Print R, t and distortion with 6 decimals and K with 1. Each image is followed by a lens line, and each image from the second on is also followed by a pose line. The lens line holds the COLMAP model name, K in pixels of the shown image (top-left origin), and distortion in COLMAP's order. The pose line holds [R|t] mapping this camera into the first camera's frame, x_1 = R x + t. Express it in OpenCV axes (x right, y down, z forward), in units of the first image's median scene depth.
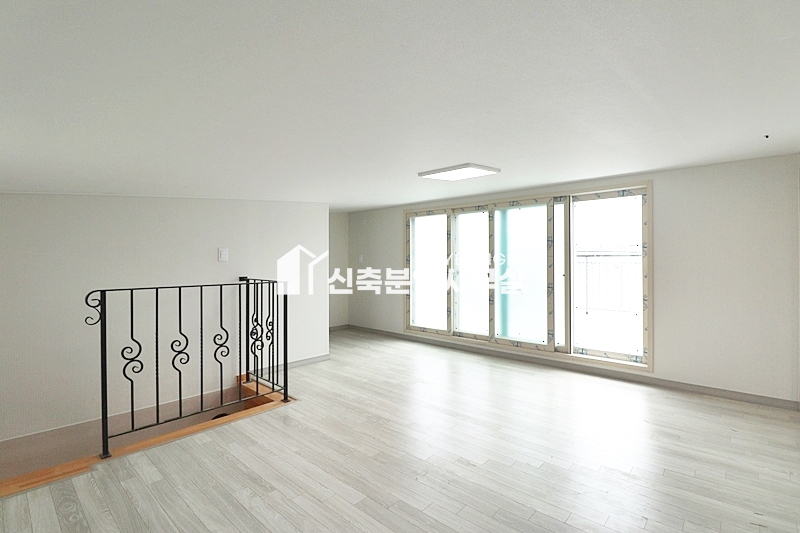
lens RADIAL K [[369.5, 0, 403.8], [0, 369.5, 260.7], [0, 0, 1]] dist [-0.003476, -0.012369]
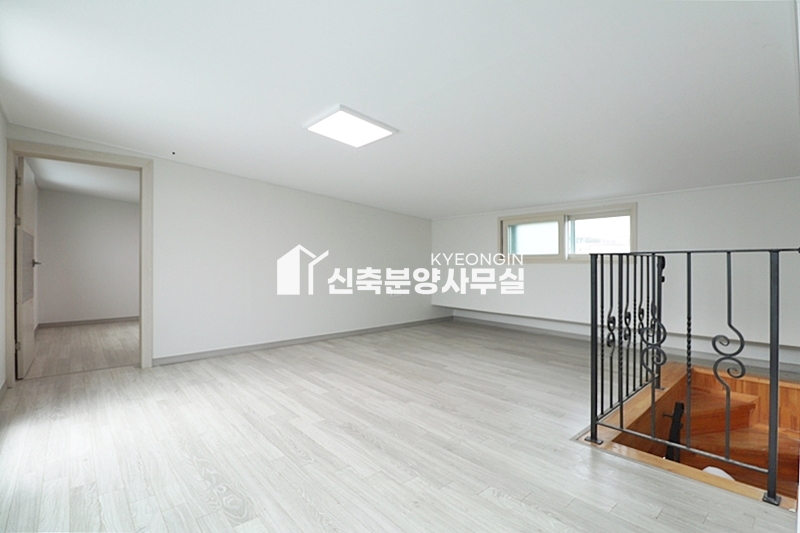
lens RADIAL K [[369.5, 0, 403.8], [0, 369.5, 260.7], [0, 0, 1]] dist [-0.003476, -0.012369]
pose [[-0.993924, 0.004704, 0.109968, -0.072455], [0.003954, 0.999967, -0.007035, 0.082739], [-0.109997, -0.006557, -0.993910, 1.841984]]
